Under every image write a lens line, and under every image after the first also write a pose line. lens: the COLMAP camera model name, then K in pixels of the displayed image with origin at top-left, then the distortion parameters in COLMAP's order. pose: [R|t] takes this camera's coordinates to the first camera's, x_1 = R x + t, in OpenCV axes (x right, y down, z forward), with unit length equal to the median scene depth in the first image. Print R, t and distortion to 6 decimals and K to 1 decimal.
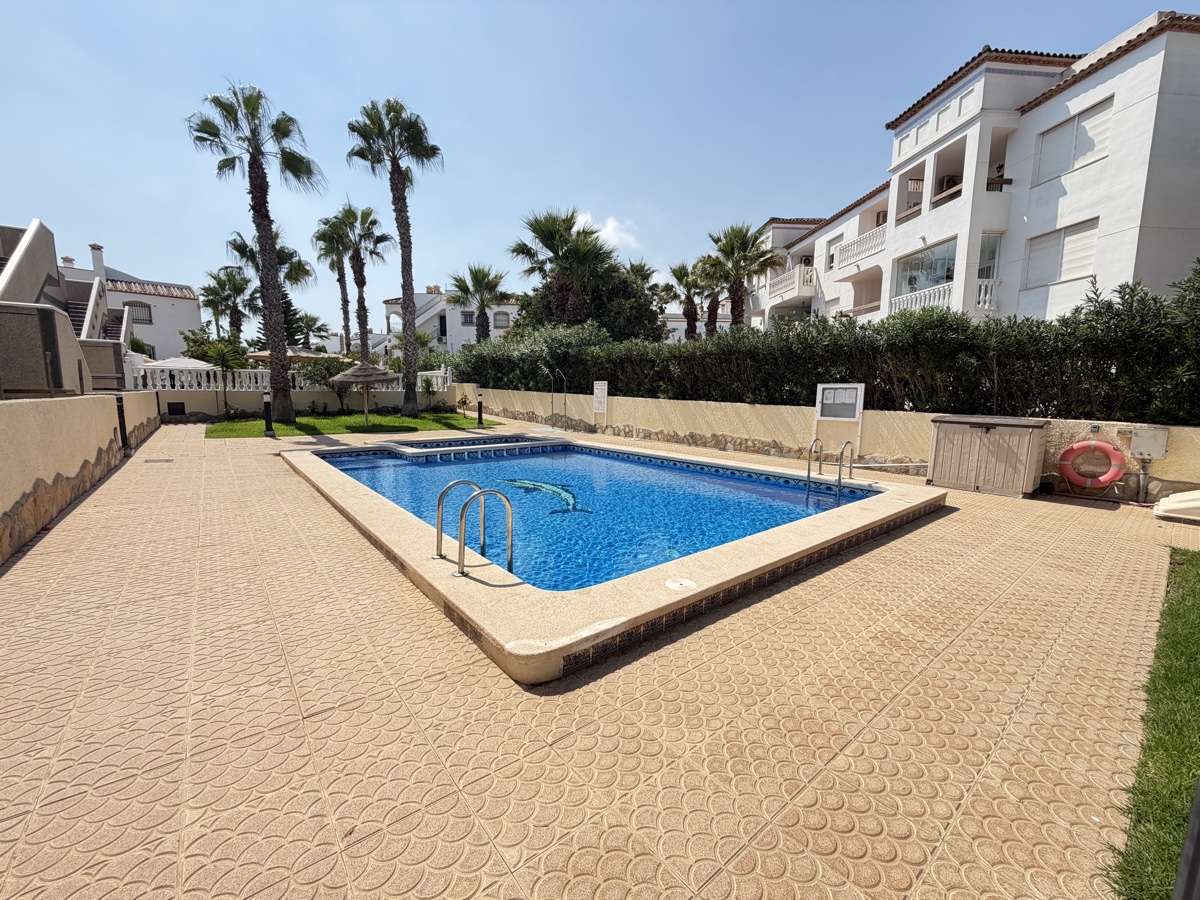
lens RADIAL K [[478.7, 0, 599.6], [0, 478.7, 453.3], [0, 0, 1]] dist [-0.001135, 0.000110]
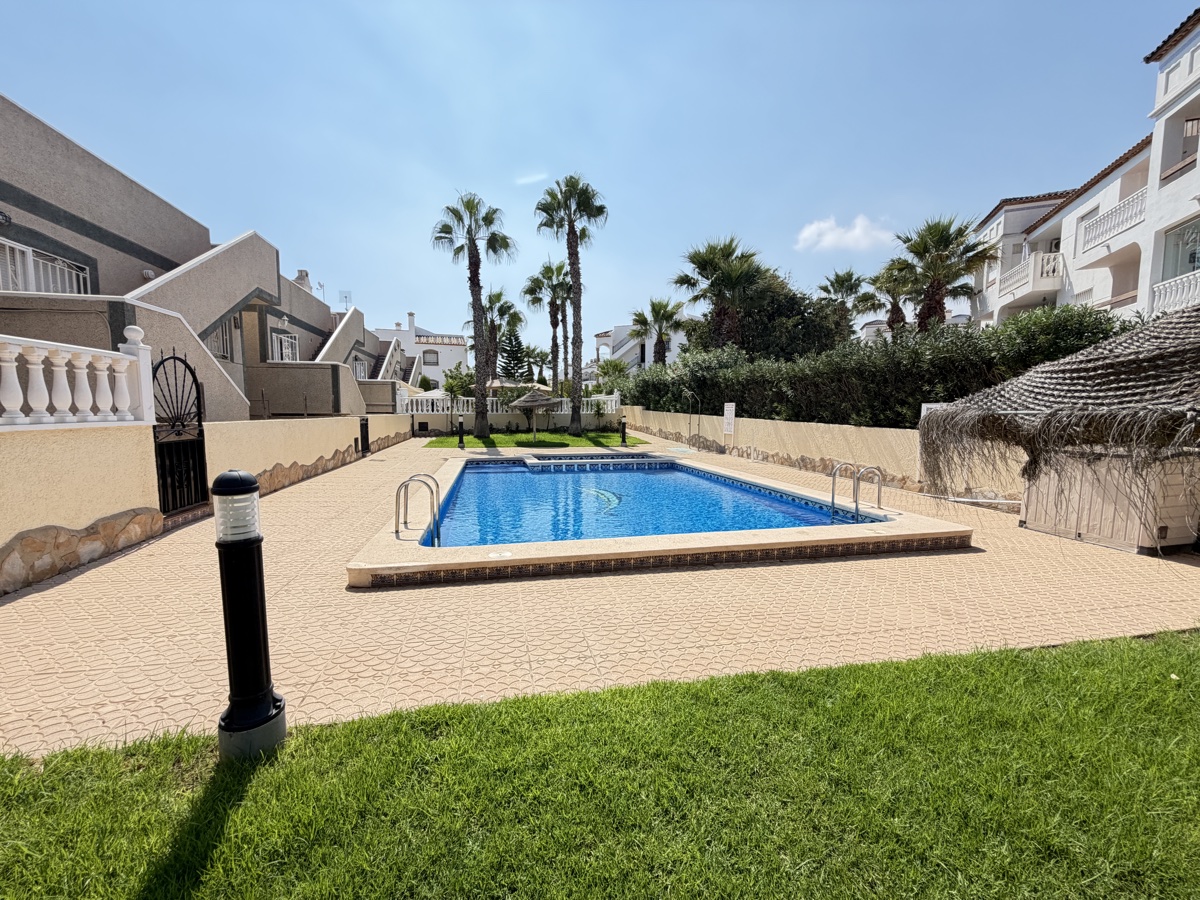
lens RADIAL K [[478.7, 0, 595.2], [0, 478.7, 450.6], [0, 0, 1]] dist [-0.001135, 0.000110]
pose [[0.892503, 0.030761, -0.449991, 0.183628], [-0.053216, 0.997885, -0.037332, 0.002609], [0.447891, 0.057266, 0.892252, -0.020865]]
